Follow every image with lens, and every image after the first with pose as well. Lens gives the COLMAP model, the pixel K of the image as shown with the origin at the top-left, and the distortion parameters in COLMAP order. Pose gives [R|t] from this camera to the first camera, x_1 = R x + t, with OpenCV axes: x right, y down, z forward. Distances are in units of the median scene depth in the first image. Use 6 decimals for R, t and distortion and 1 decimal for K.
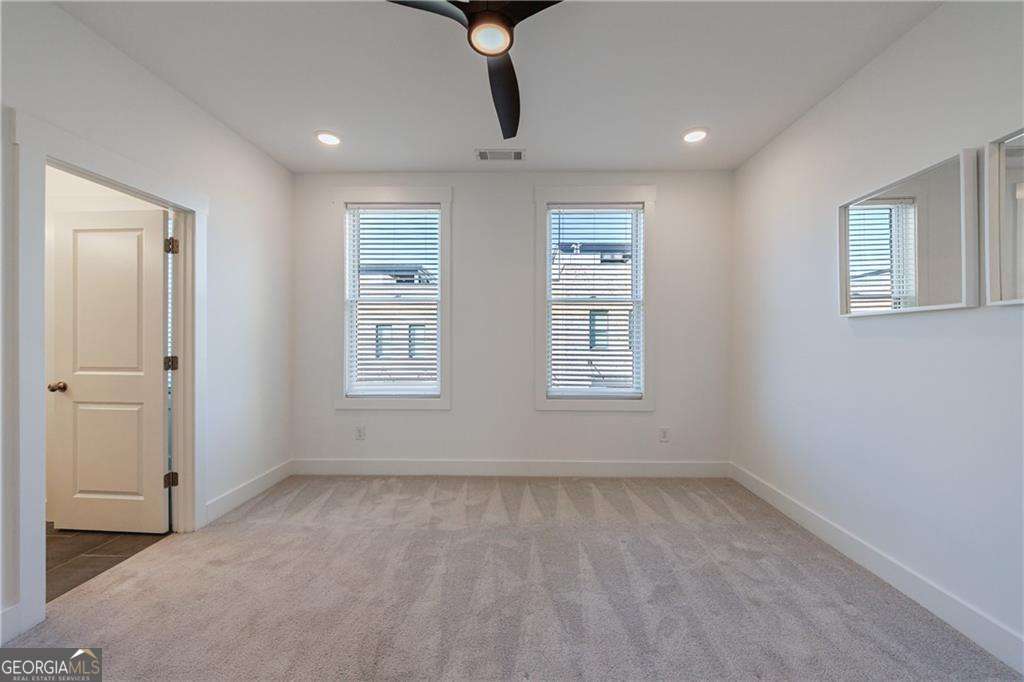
lens RADIAL K [[388.4, 0, 512.0], [0, 388.4, 341.0], [0, 0, 1]] dist [-0.008587, -0.000371]
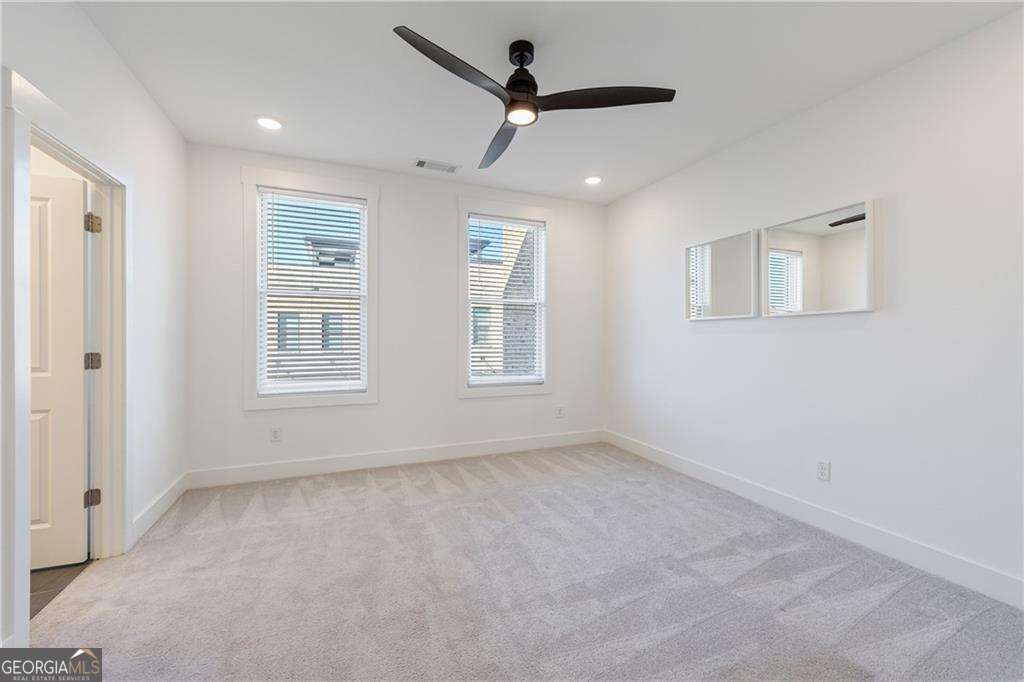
lens RADIAL K [[413.1, 0, 509.3], [0, 413.1, 338.4], [0, 0, 1]] dist [0.000501, -0.000050]
pose [[0.917092, -0.000737, 0.398675, -0.358828], [-0.000873, 0.999992, 0.003858, 0.002817], [-0.398675, -0.003887, 0.917084, -0.180917]]
